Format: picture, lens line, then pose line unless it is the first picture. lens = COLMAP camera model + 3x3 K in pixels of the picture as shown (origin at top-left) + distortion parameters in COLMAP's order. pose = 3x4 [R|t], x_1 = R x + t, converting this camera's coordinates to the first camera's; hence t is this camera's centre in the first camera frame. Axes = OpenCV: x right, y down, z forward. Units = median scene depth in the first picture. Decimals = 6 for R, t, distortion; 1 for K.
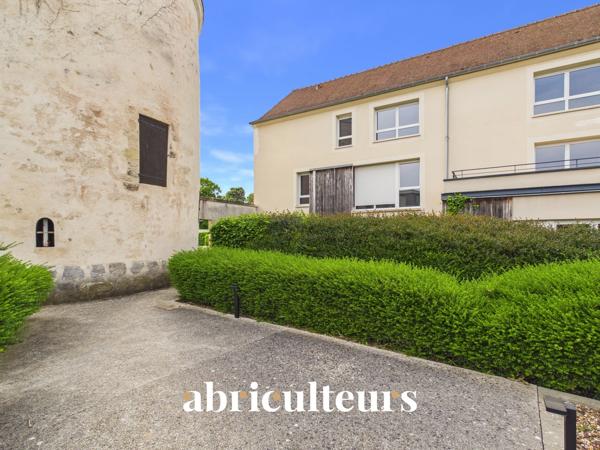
lens RADIAL K [[316.4, 0, 300.4], [0, 316.4, 237.6], [0, 0, 1]] dist [0.003393, 0.000420]
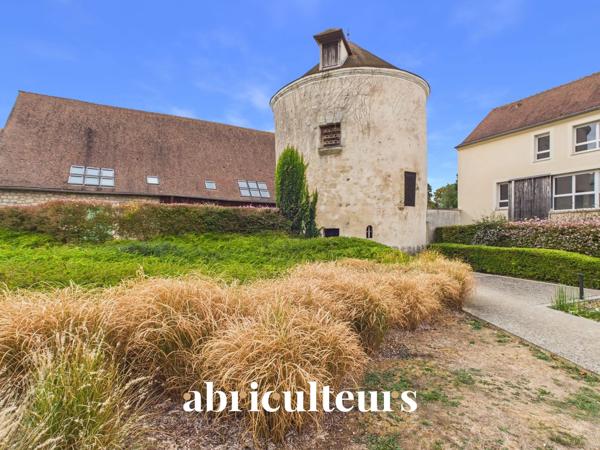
lens RADIAL K [[316.4, 0, 300.4], [0, 316.4, 237.6], [0, 0, 1]] dist [0.003393, 0.000420]
pose [[0.849043, 0.003874, -0.528310, -0.011007], [0.002389, 0.999935, 0.011172, -0.000039], [0.528318, -0.010748, 0.848978, -0.756583]]
